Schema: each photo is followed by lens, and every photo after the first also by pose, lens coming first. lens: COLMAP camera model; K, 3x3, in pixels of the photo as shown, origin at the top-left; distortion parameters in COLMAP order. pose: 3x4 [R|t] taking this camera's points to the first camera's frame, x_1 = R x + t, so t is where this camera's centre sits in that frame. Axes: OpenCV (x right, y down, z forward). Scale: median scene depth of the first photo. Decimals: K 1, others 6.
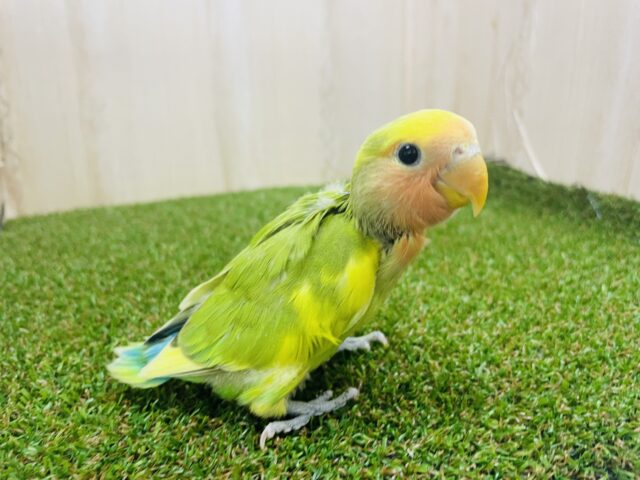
lens RADIAL K [[507.3, 0, 320.0], [0, 507.3, 240.0], [0, 0, 1]] dist [0.000005, -0.007778]
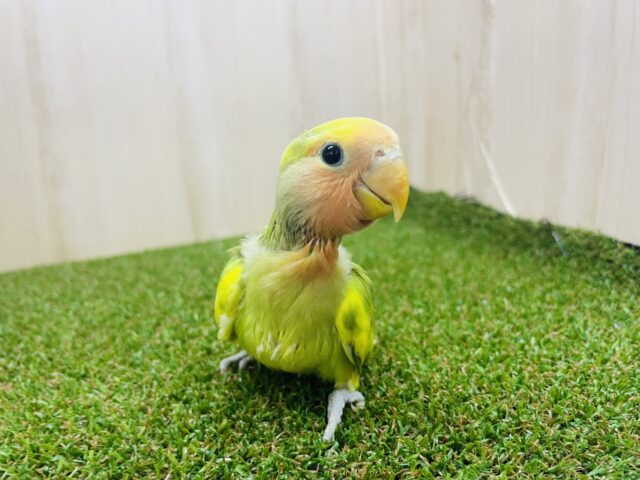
lens RADIAL K [[507.3, 0, 320.0], [0, 507.3, 240.0], [0, 0, 1]] dist [0.000005, -0.007778]
pose [[0.995760, -0.038974, -0.083319, 0.173766], [0.031097, 0.995102, -0.093831, -0.002146], [0.086568, 0.090842, 0.992096, 0.076103]]
